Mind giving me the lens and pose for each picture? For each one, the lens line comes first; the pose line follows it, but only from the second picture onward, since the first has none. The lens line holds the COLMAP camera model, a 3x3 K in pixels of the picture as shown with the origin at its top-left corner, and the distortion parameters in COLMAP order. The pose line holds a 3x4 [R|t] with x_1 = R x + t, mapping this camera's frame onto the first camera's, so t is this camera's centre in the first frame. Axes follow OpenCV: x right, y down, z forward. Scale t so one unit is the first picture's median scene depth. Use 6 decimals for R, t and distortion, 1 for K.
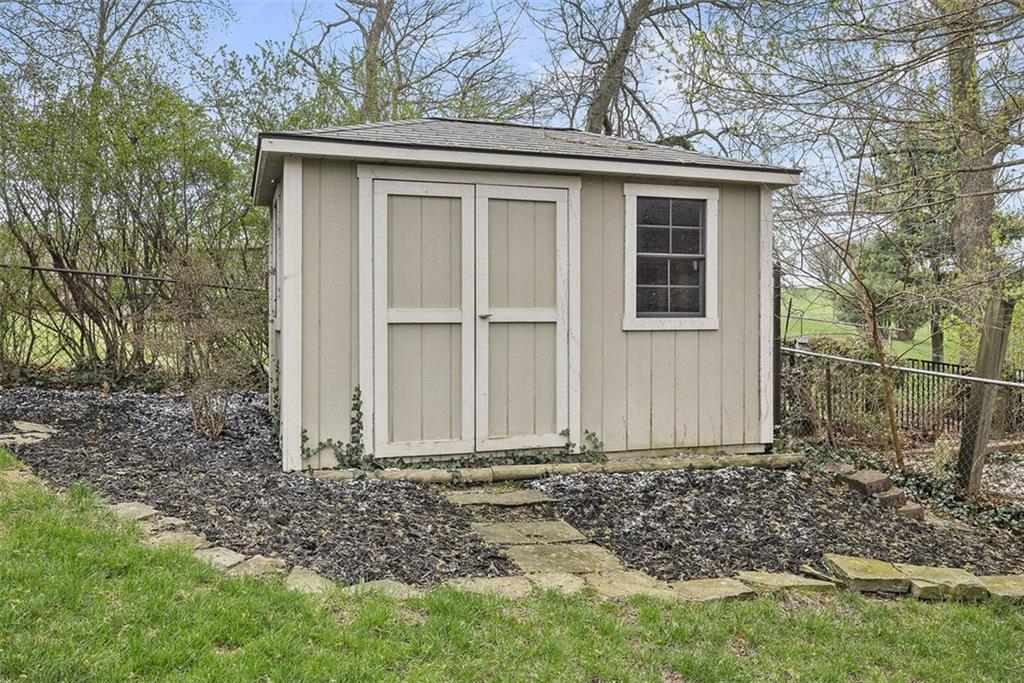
lens RADIAL K [[802.1, 0, 511.9], [0, 802.1, 340.6], [0, 0, 1]] dist [0.002154, 0.000512]
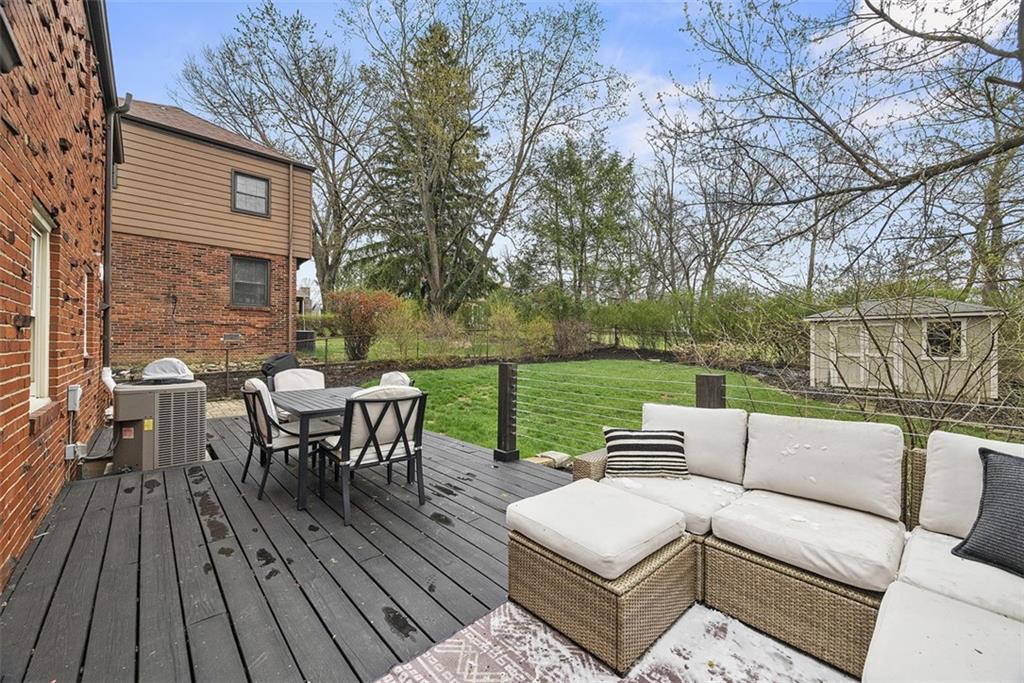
lens RADIAL K [[402.8, 0, 511.2], [0, 402.8, 340.8], [0, 0, 1]] dist [0.000914, -0.000029]
pose [[0.408093, 0.003112, -0.912935, 1.148327], [-0.009779, 0.999952, -0.000963, -0.087217], [0.912888, 0.009321, 0.408104, -1.564791]]
